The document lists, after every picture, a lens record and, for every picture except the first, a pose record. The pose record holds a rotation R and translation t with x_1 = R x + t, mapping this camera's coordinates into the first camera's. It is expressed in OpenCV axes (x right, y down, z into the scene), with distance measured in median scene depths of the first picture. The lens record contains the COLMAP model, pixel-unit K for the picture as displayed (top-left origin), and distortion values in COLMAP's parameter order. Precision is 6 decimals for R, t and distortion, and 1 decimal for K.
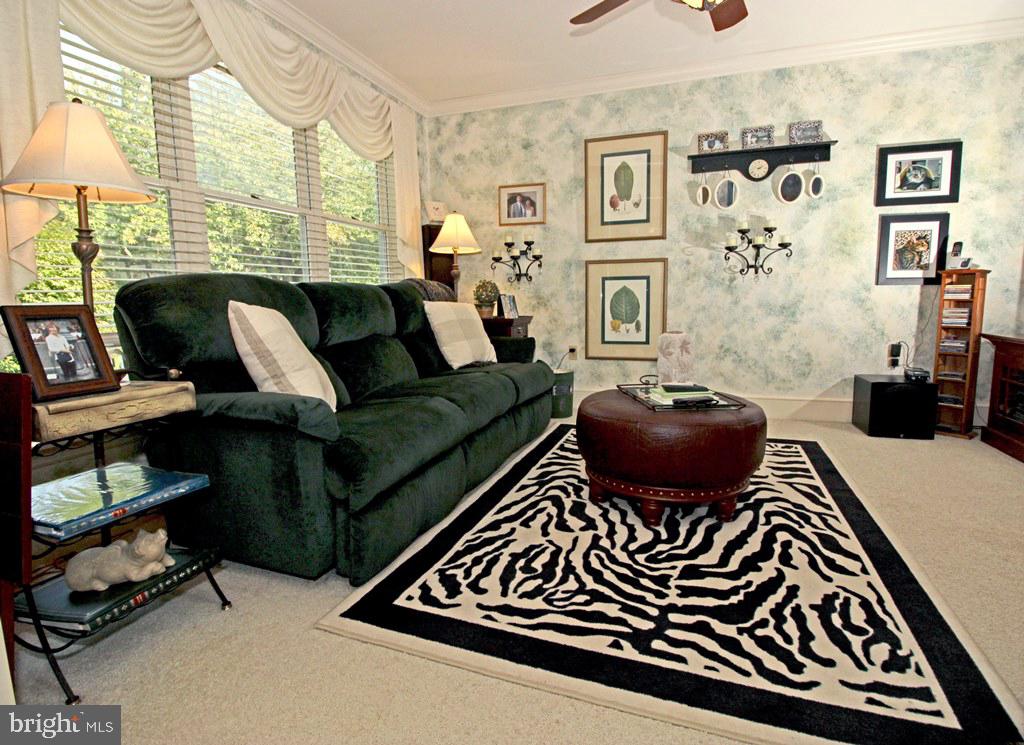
lens RADIAL K [[497.6, 0, 514.5], [0, 497.6, 368.0], [0, 0, 1]] dist [-0.001691, -0.011693]
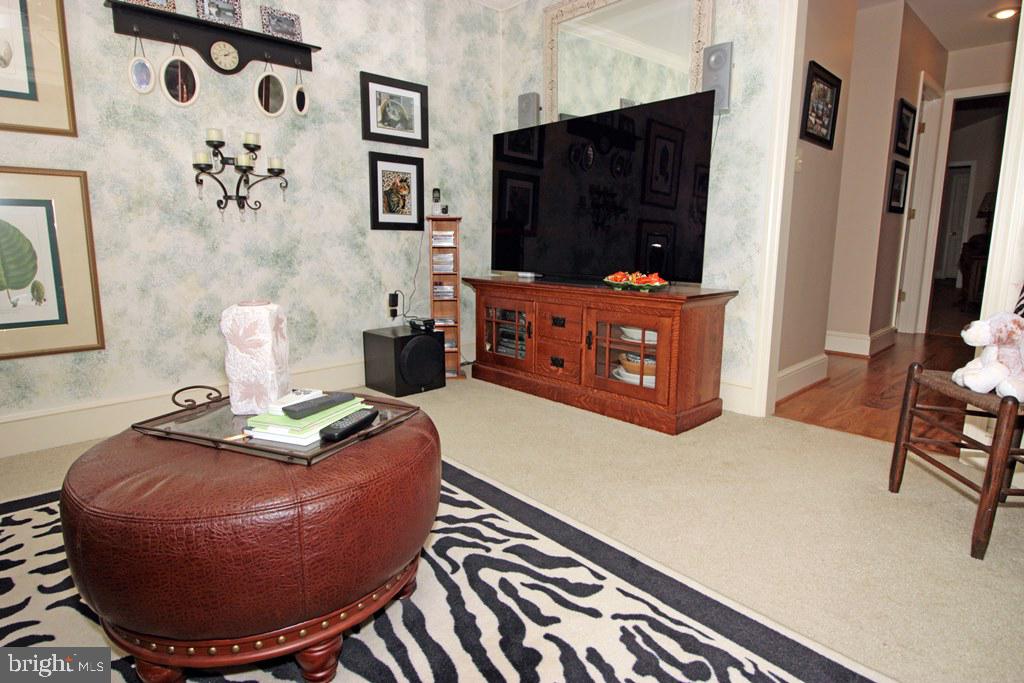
lens RADIAL K [[548.3, 0, 512.0], [0, 548.3, 341.5], [0, 0, 1]] dist [-0.016060, 0.000182]
pose [[0.465639, -0.143577, 0.873250, -0.048690], [0.113255, 0.988306, 0.102103, -0.042587], [-0.877698, 0.051357, 0.476454, 0.342703]]
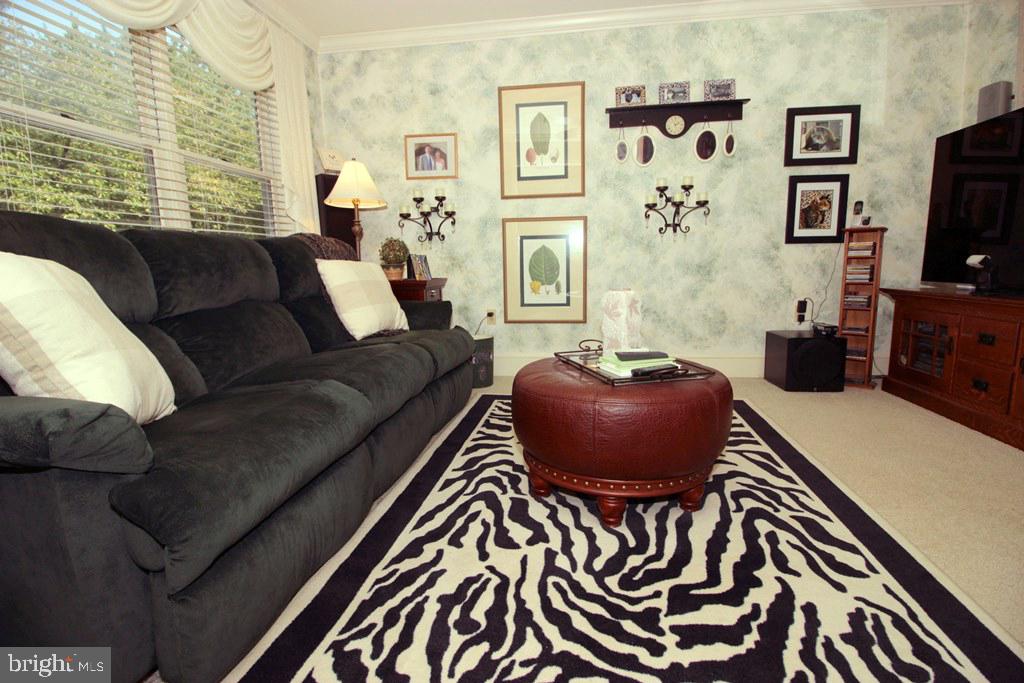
lens RADIAL K [[462.3, 0, 516.7], [0, 462.3, 334.0], [0, 0, 1]] dist [-0.001073, -0.011631]
pose [[0.980374, -0.032463, 0.194454, -0.008759], [0.031519, 0.999472, 0.007945, -0.005216], [-0.194609, -0.001660, 0.980880, 0.182631]]
